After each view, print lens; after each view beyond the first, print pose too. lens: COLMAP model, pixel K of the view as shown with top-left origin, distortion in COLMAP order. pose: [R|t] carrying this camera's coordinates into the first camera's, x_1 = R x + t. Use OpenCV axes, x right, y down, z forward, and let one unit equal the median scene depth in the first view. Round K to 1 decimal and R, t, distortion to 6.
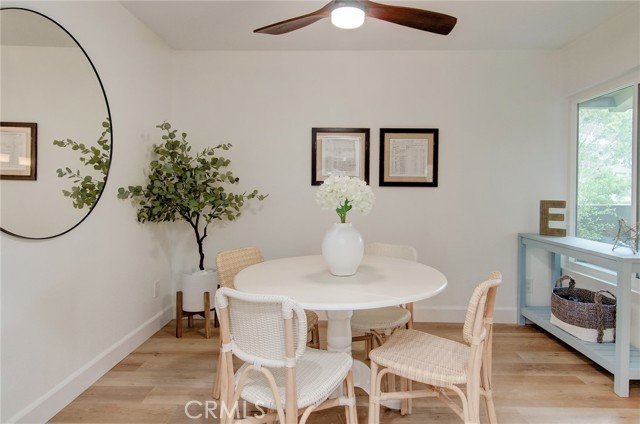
lens RADIAL K [[390.4, 0, 331.8], [0, 390.4, 192.8], [0, 0, 1]] dist [-0.001567, -0.000676]
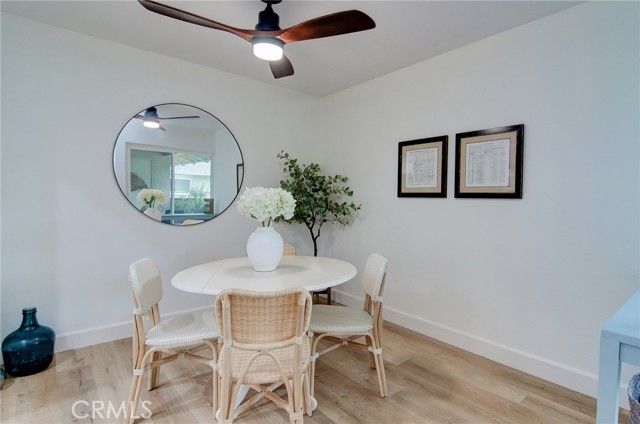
lens RADIAL K [[344.3, 0, 347.1], [0, 344.3, 212.8], [0, 0, 1]] dist [0.000271, -0.000172]
pose [[0.663718, 0.030080, -0.747378, 0.558020], [-0.012194, 0.999493, 0.029397, -0.002448], [0.747883, -0.010398, 0.663749, 0.277168]]
